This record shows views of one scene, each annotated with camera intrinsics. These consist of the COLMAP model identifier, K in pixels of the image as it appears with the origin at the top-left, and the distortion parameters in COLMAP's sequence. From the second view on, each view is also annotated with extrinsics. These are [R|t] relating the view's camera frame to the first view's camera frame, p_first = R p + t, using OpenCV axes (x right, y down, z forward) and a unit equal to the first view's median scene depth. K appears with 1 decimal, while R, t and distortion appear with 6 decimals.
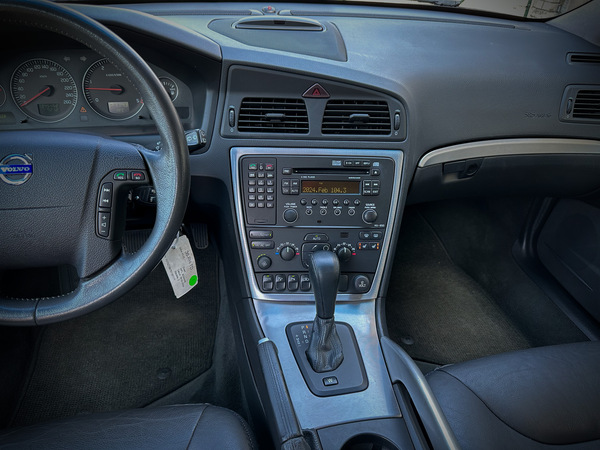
lens RADIAL K [[427.4, 0, 300.0], [0, 427.4, 225.0], [0, 0, 1]] dist [0.122504, -0.226100]
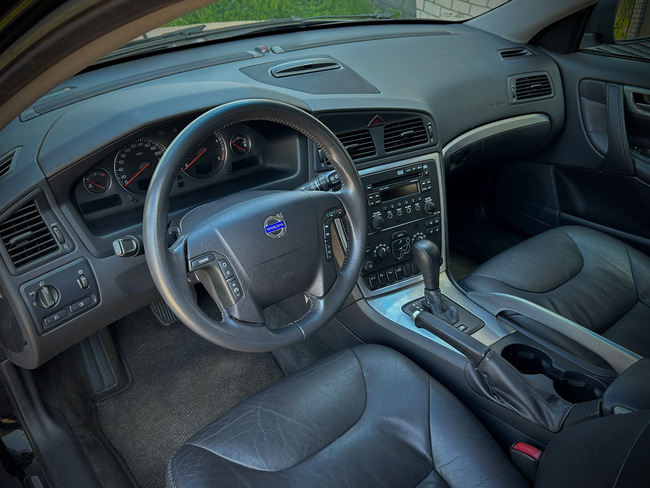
lens RADIAL K [[582.7, 0, 323.3], [0, 582.7, 234.5], [0, 0, 1]] dist [0.167525, -0.352483]
pose [[0.882828, -0.259857, 0.391267, -0.822387], [0.271311, 0.962118, 0.026815, -0.076075], [-0.383413, 0.082482, 0.919887, -0.469591]]
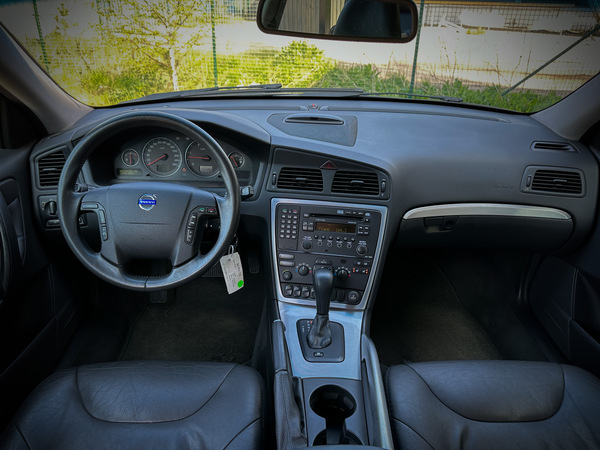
lens RADIAL K [[427.4, 0, 300.0], [0, 427.4, 225.0], [0, 0, 1]] dist [0.122504, -0.226100]
pose [[0.983922, 0.063523, -0.166919, 0.196061], [-0.084550, 0.988917, -0.122047, 0.091395], [0.157316, 0.134197, 0.978388, -0.457545]]
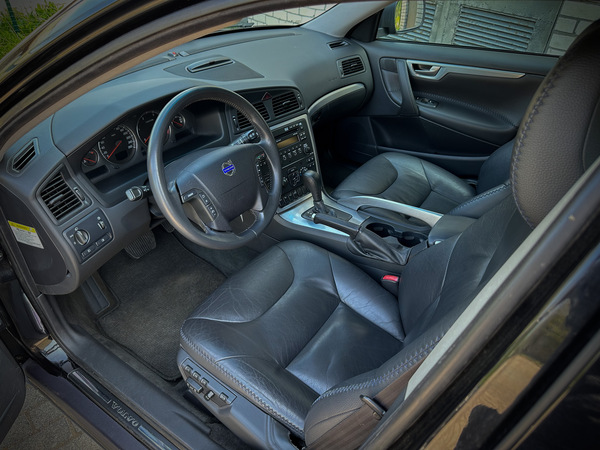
lens RADIAL K [[427.4, 0, 300.0], [0, 427.4, 225.0], [0, 0, 1]] dist [0.122504, -0.226100]
pose [[0.716320, -0.429122, 0.550218, -1.103151], [0.399836, 0.898670, 0.180342, -0.080345], [-0.571853, 0.090814, 0.815314, -0.561094]]
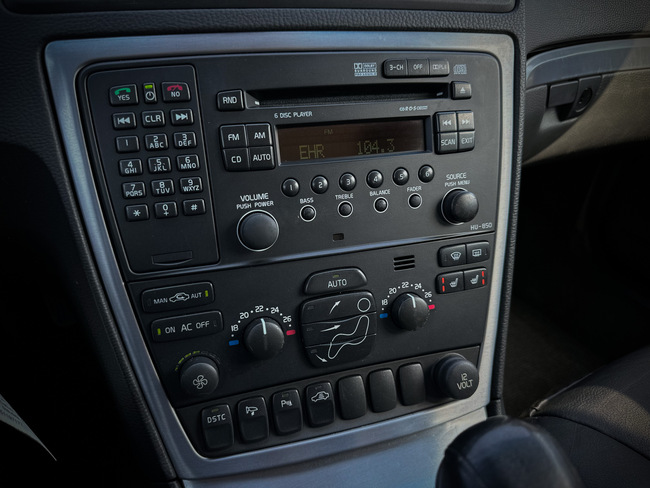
lens RADIAL K [[464.1, 0, 325.0], [0, 464.1, 244.0], [0, 0, 1]] dist [0.000598, -0.006770]
pose [[0.967020, -0.137796, 0.214205, -0.052700], [0.139729, 0.990171, 0.006168, -0.005237], [-0.212950, 0.023966, 0.976769, 0.619398]]
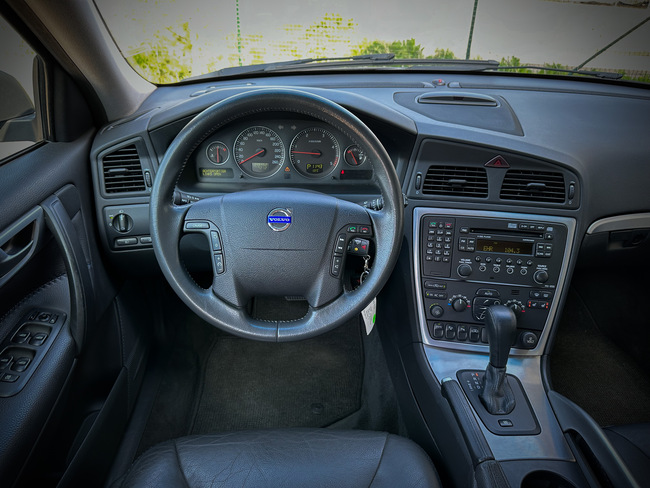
lens RADIAL K [[463.0, 0, 325.0], [0, 463.0, 244.0], [0, 0, 1]] dist [0.122504, -0.226100]
pose [[0.987317, 0.065749, -0.144510, -0.207987], [-0.076501, 0.994599, -0.070149, 0.021995], [0.139117, 0.080315, 0.987014, -0.243167]]
